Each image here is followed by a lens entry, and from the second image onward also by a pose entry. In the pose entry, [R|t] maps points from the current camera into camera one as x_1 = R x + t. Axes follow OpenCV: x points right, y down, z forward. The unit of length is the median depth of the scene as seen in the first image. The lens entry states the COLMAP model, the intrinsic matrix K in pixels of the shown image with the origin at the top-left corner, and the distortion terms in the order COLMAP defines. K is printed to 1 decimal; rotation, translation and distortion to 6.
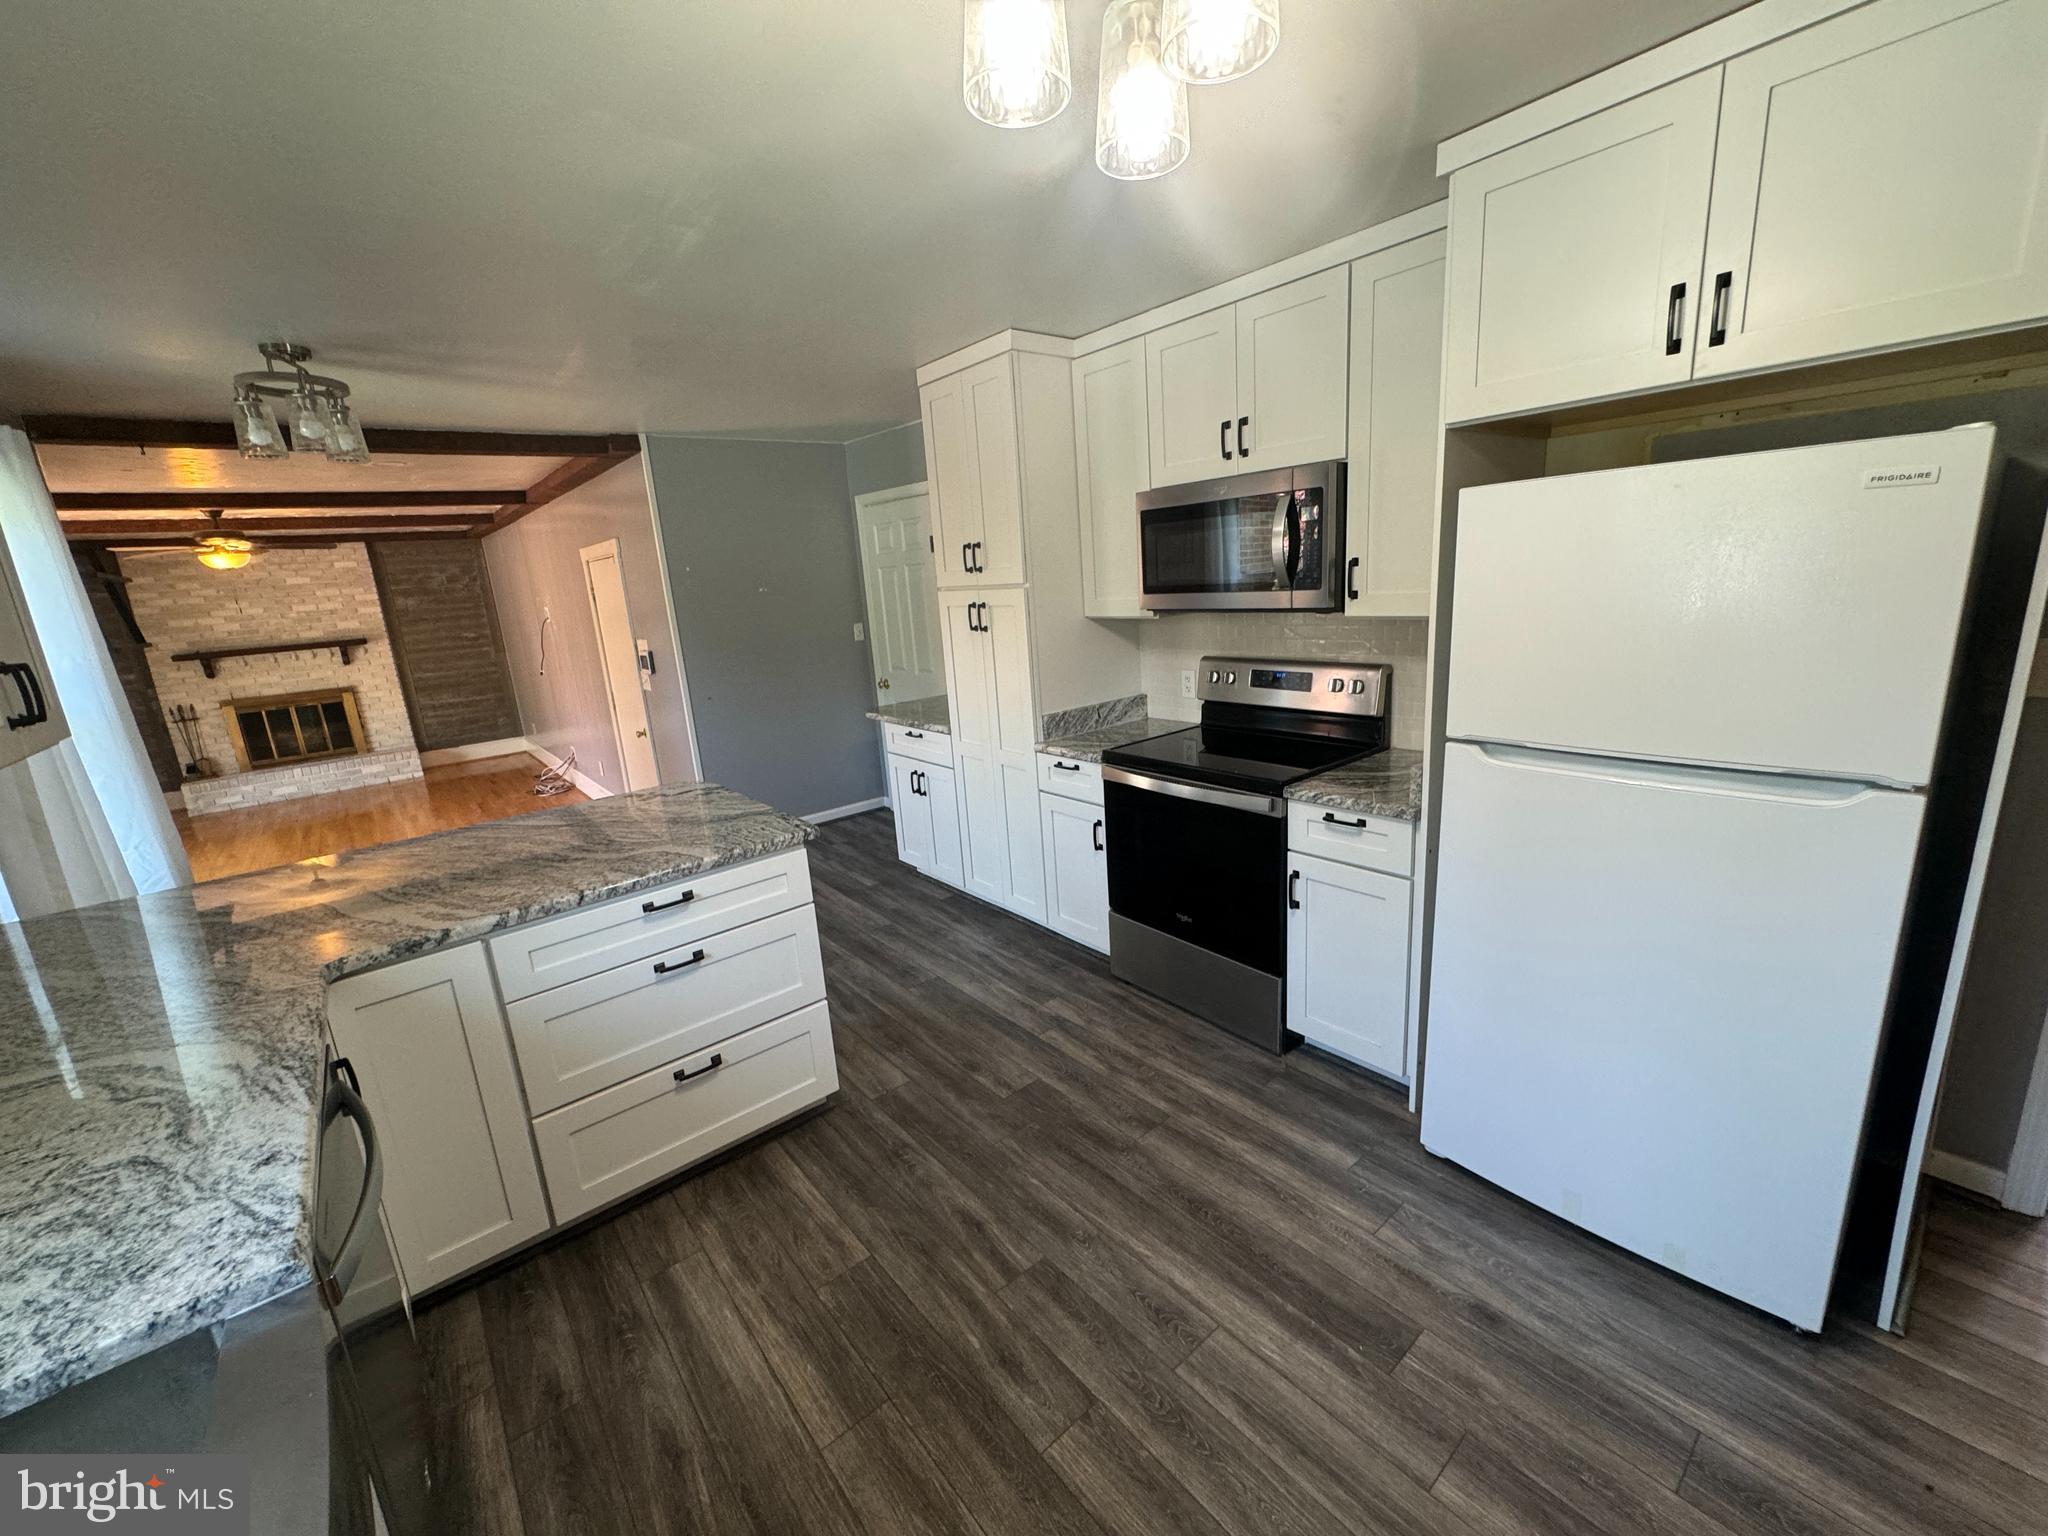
lens RADIAL K [[816.2, 0, 1021.1], [0, 816.2, 762.5], [0, 0, 1]] dist [-0.002828, 0.000393]
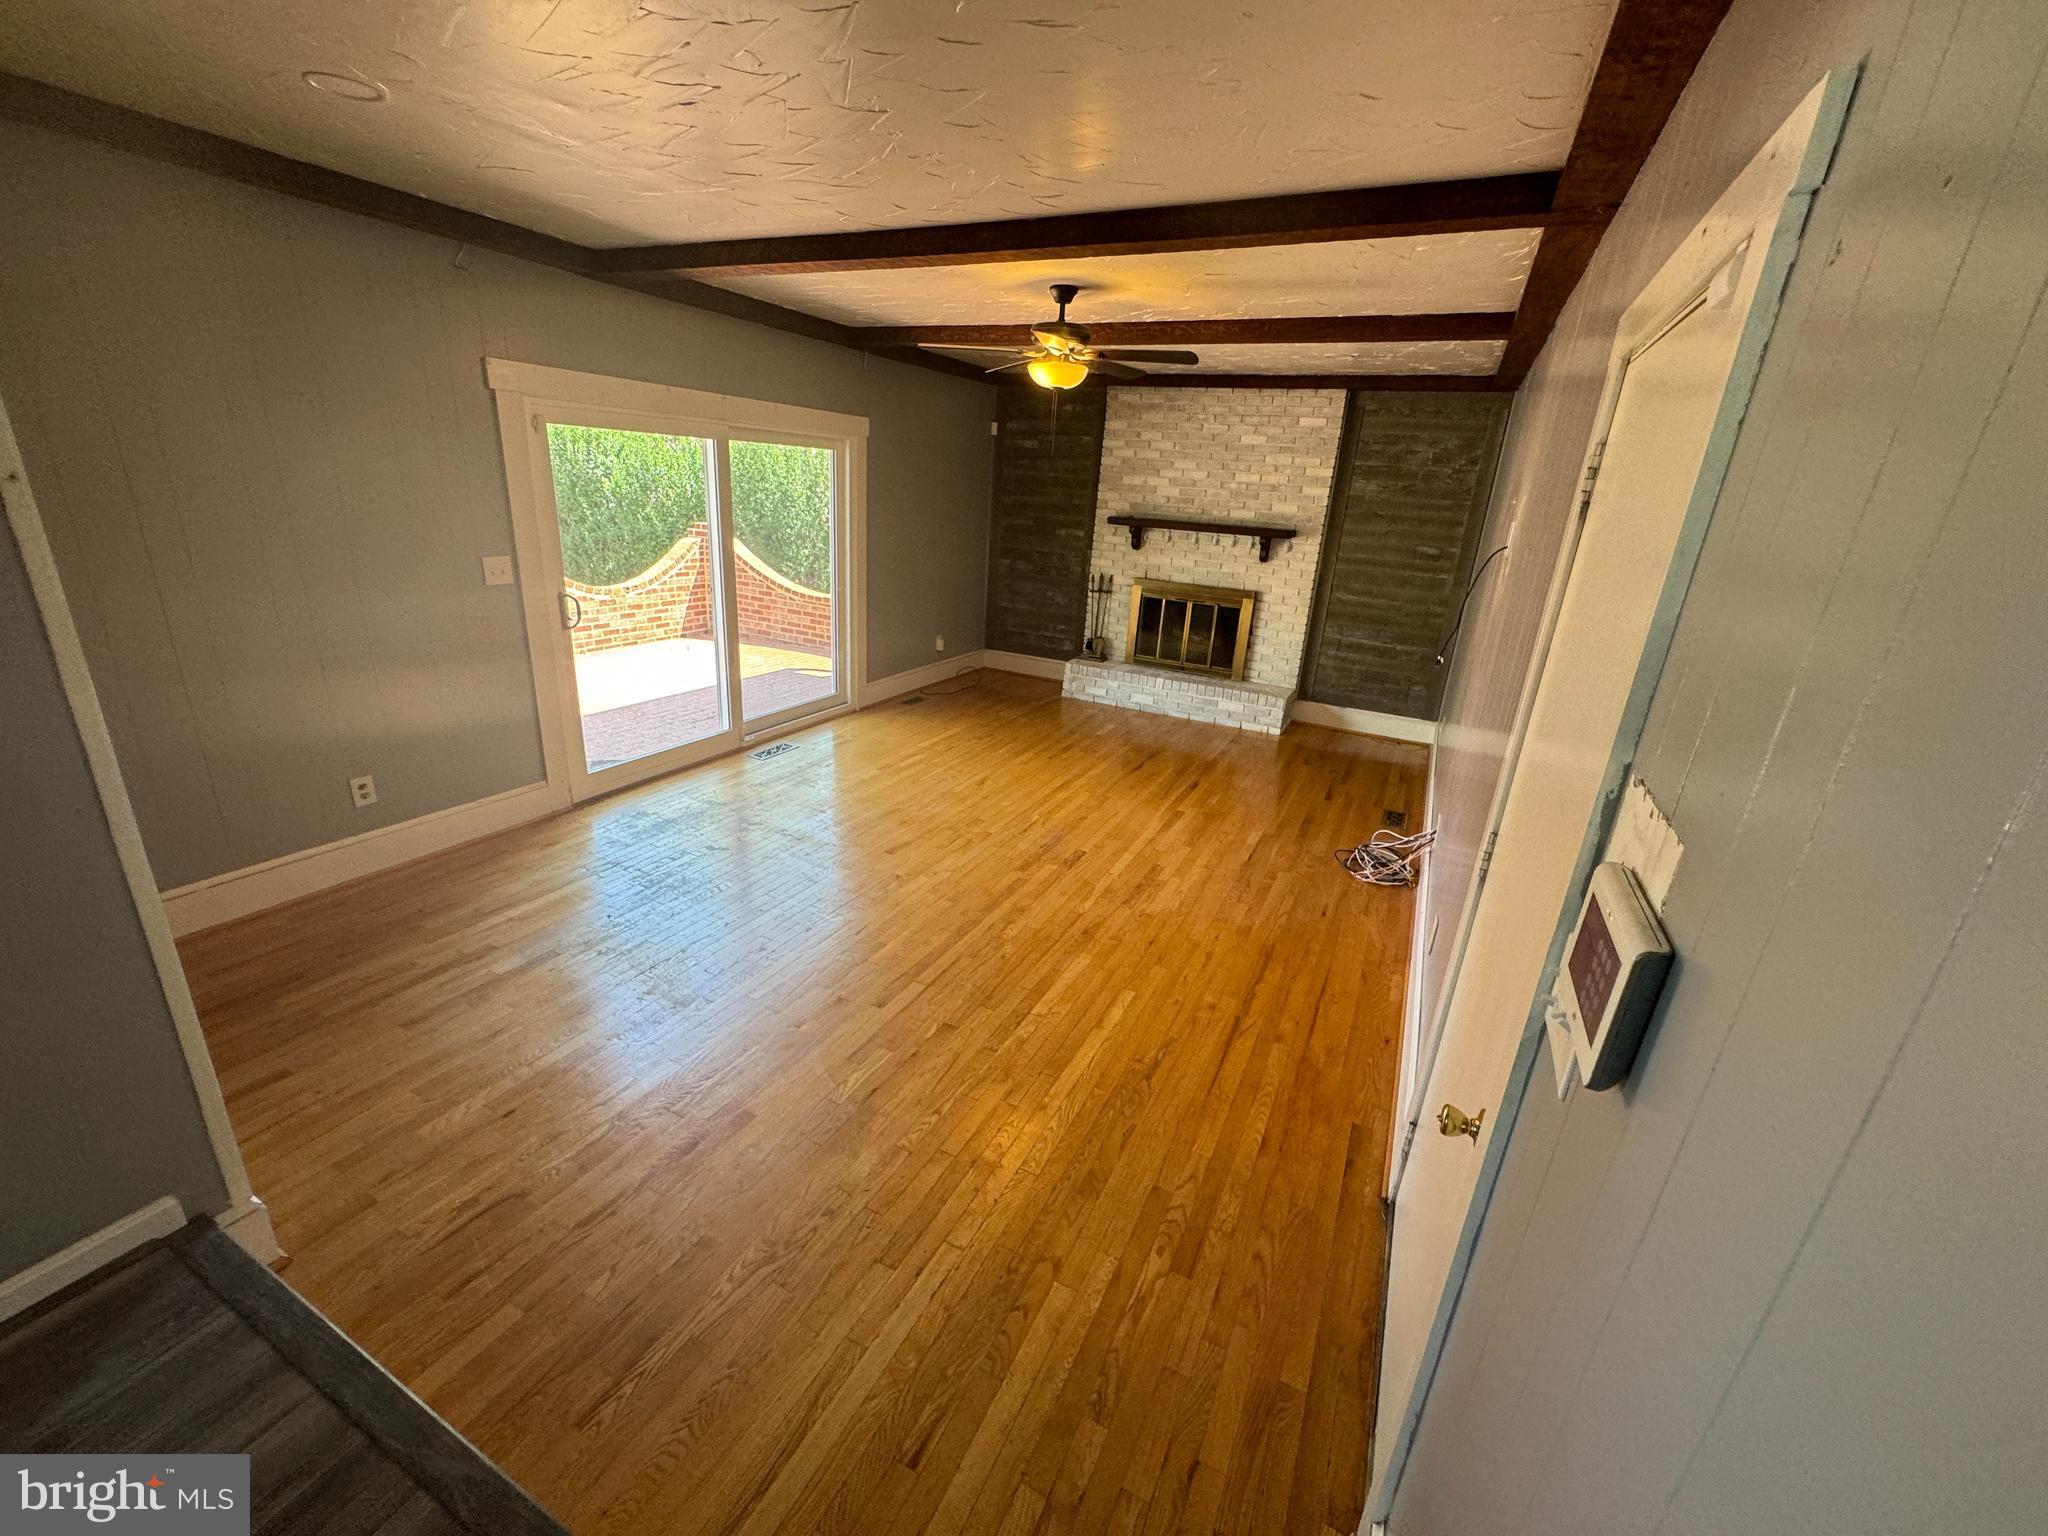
lens RADIAL K [[816.2, 0, 1025.4], [0, 816.2, 763.1], [0, 0, 1]] dist [-0.002828, 0.000393]
pose [[0.398890, 0.384323, -0.832576, -0.231925], [-0.302166, 0.912315, 0.276363, -0.094972], [0.865785, 0.141338, 0.480042, 0.493984]]
